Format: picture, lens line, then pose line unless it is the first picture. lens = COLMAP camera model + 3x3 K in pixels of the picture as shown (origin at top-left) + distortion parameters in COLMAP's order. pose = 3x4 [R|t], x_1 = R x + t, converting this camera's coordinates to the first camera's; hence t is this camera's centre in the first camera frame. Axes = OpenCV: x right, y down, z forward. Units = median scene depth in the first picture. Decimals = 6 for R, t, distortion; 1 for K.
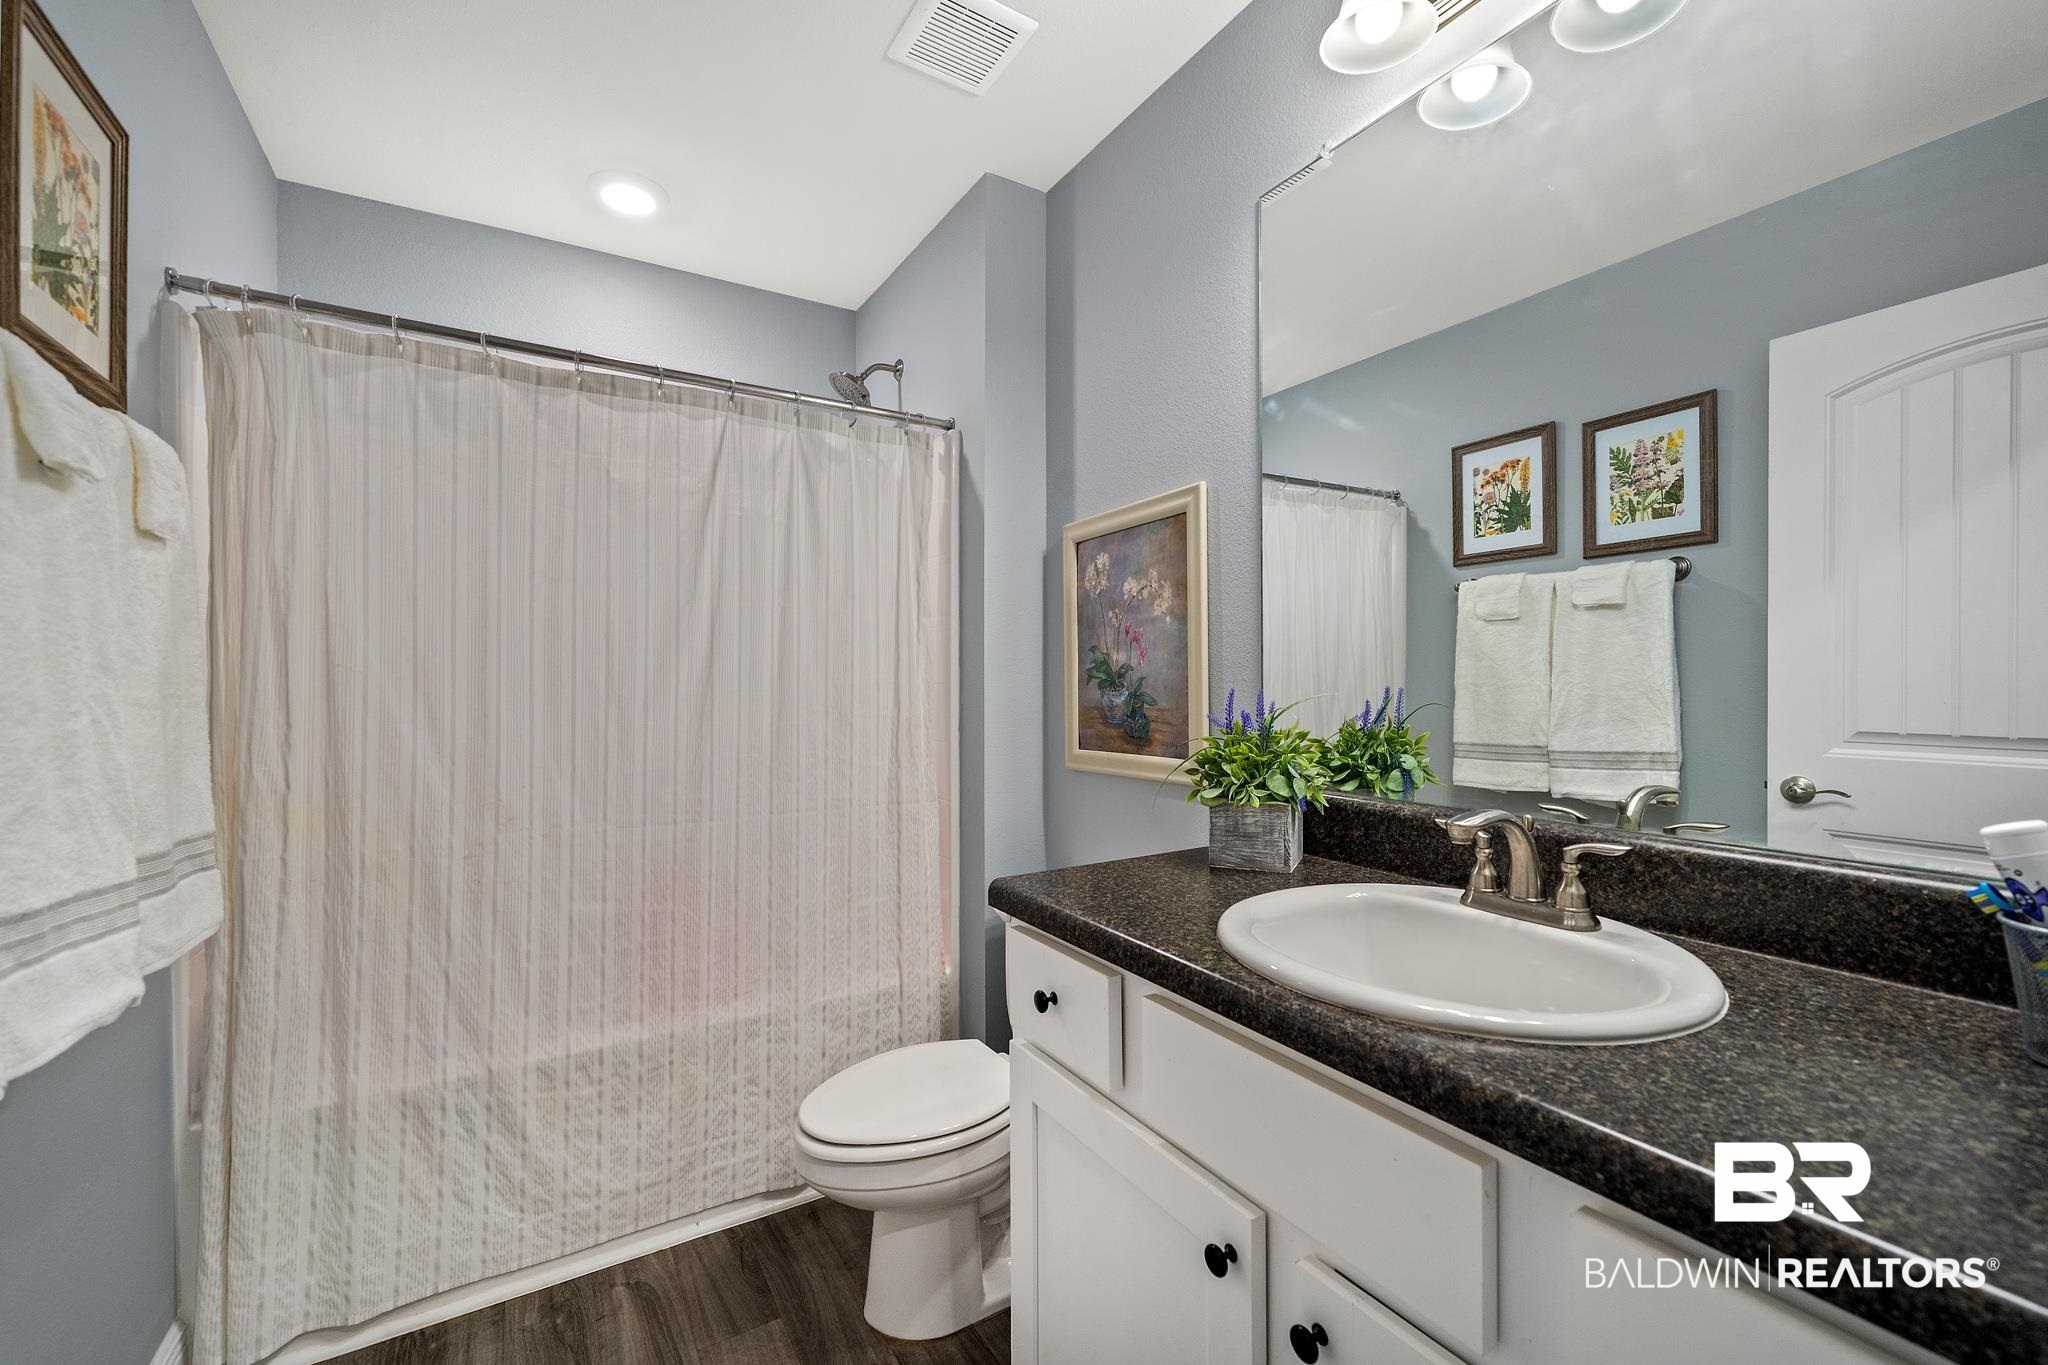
lens RADIAL K [[808.7, 0, 1024.0], [0, 808.7, 682.5], [0, 0, 1]] dist [-0.000934, 0.000013]
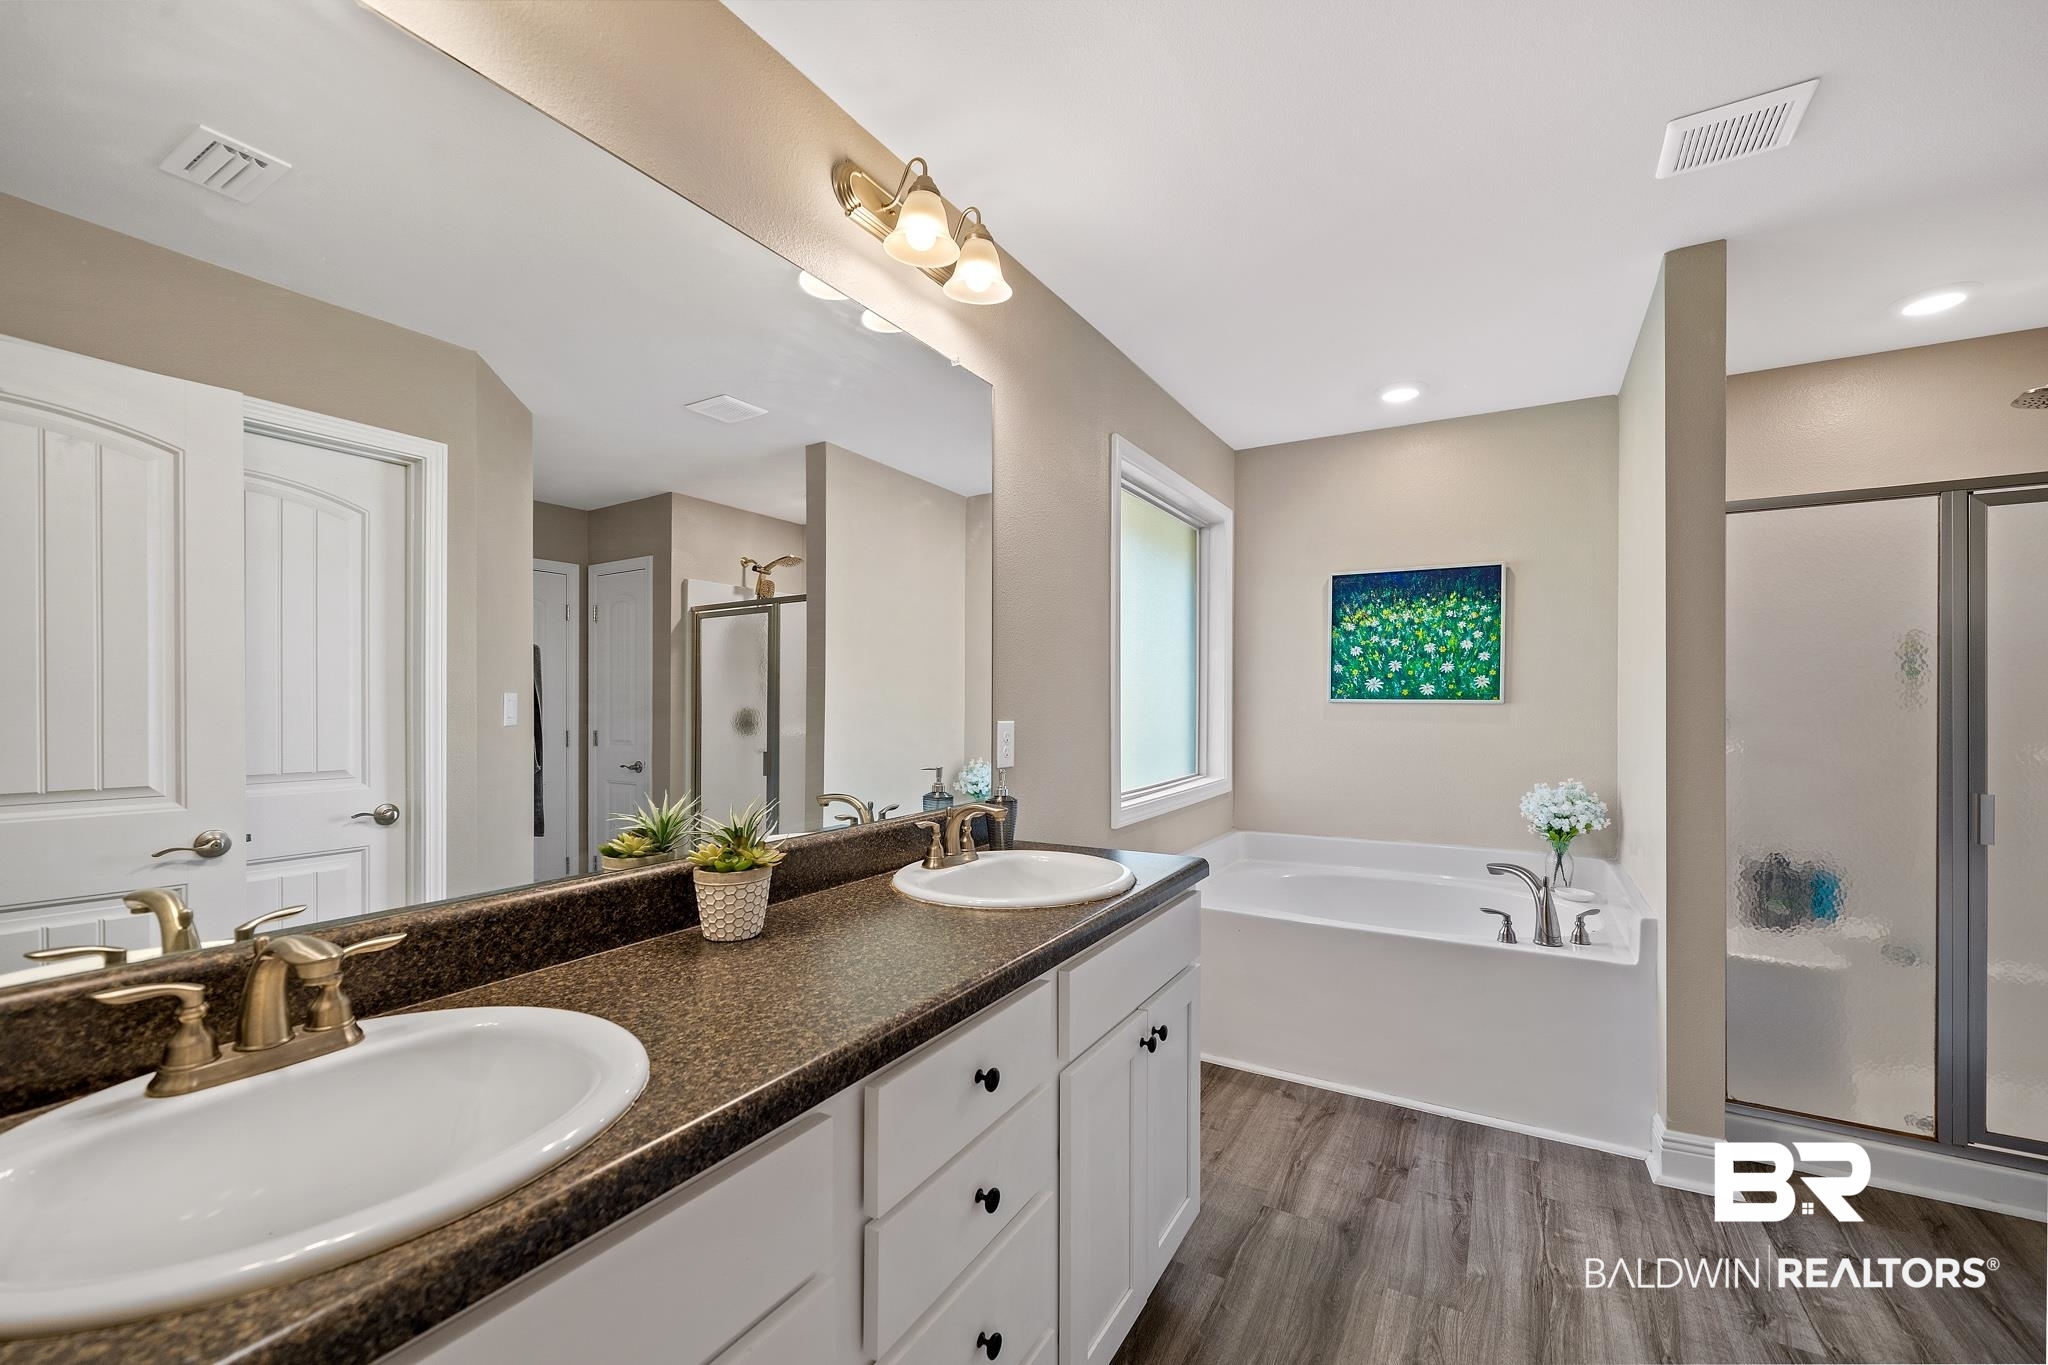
lens RADIAL K [[808.7, 0, 1024.0], [0, 808.7, 682.5], [0, 0, 1]] dist [-0.000934, 0.000013]
pose [[-0.453462, 0.064625, 0.888930, -0.789175], [0.043866, 0.997777, -0.050161, 0.002623], [-0.890196, 0.016248, -0.455289, 1.366531]]
